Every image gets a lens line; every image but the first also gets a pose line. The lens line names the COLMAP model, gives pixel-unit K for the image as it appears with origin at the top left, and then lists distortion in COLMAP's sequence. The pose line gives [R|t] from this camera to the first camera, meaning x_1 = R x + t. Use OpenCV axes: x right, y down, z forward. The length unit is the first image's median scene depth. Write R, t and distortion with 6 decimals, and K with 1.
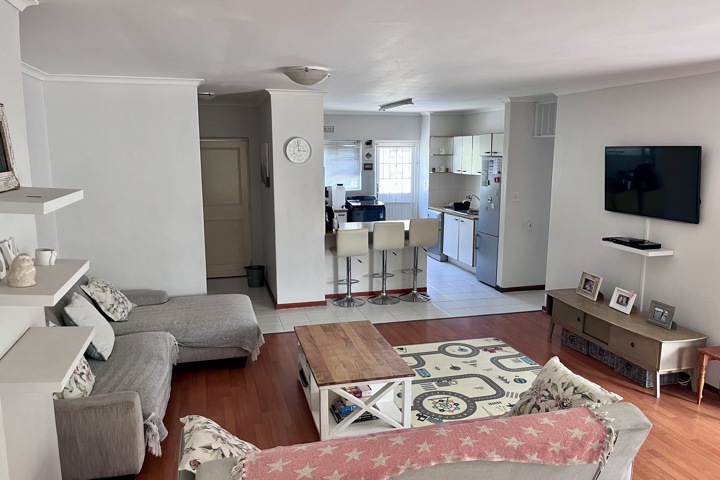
lens RADIAL K [[538.5, 0, 359.7], [0, 538.5, 241.2], [0, 0, 1]] dist [-0.007855, -0.002462]
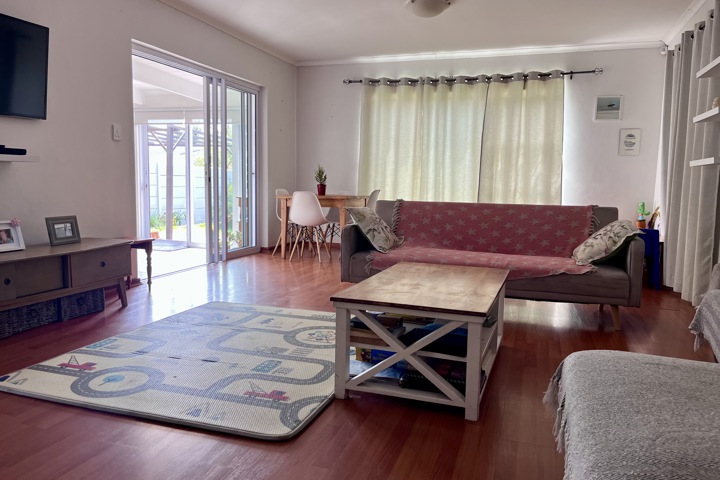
lens RADIAL K [[538.5, 0, 358.5], [0, 538.5, 238.2], [0, 0, 1]] dist [-0.007855, -0.002462]
pose [[-0.825734, -0.071759, 0.559476, -0.136244], [0.082028, 0.966054, 0.244972, -0.008840], [-0.558063, 0.248174, -0.791818, 0.685708]]
